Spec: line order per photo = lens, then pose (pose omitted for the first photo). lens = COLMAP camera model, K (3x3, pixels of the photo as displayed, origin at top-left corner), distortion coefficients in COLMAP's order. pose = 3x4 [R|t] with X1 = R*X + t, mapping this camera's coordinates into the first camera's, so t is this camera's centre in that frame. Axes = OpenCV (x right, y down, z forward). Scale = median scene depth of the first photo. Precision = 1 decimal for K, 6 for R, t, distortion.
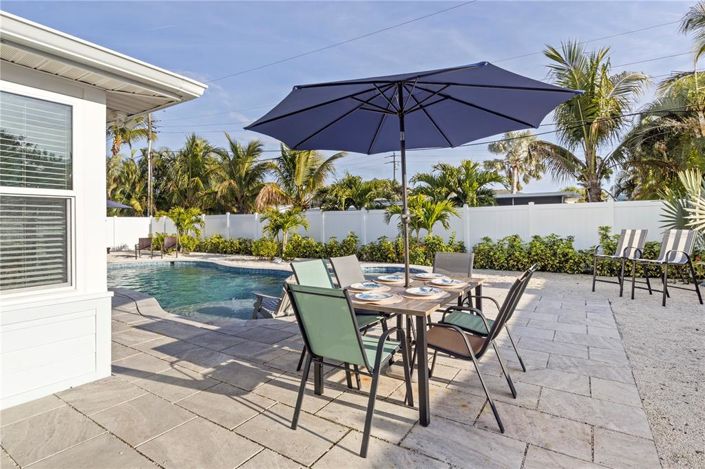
lens RADIAL K [[357.0, 0, 352.1], [0, 357.0, 229.8], [0, 0, 1]] dist [-0.003800, 0.000444]
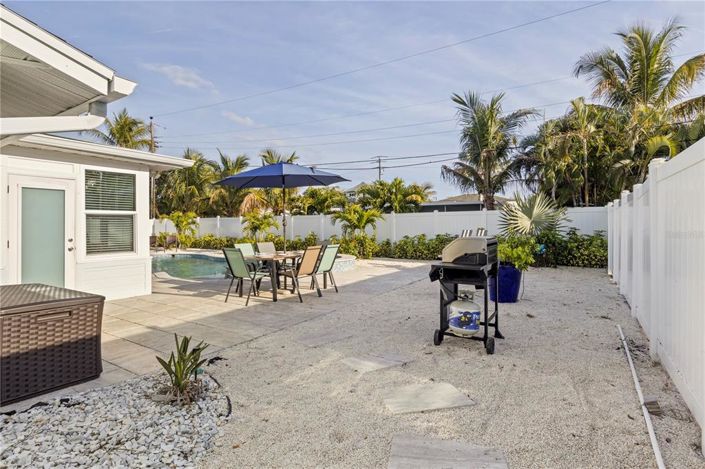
lens RADIAL K [[357.0, 0, 353.7], [0, 357.0, 233.0], [0, 0, 1]] dist [-0.003800, 0.000444]
pose [[0.999950, 0.002356, 0.009755, 0.115464], [-0.002405, 0.999984, 0.005042, 0.003008], [-0.009743, -0.005065, 0.999940, -0.251535]]
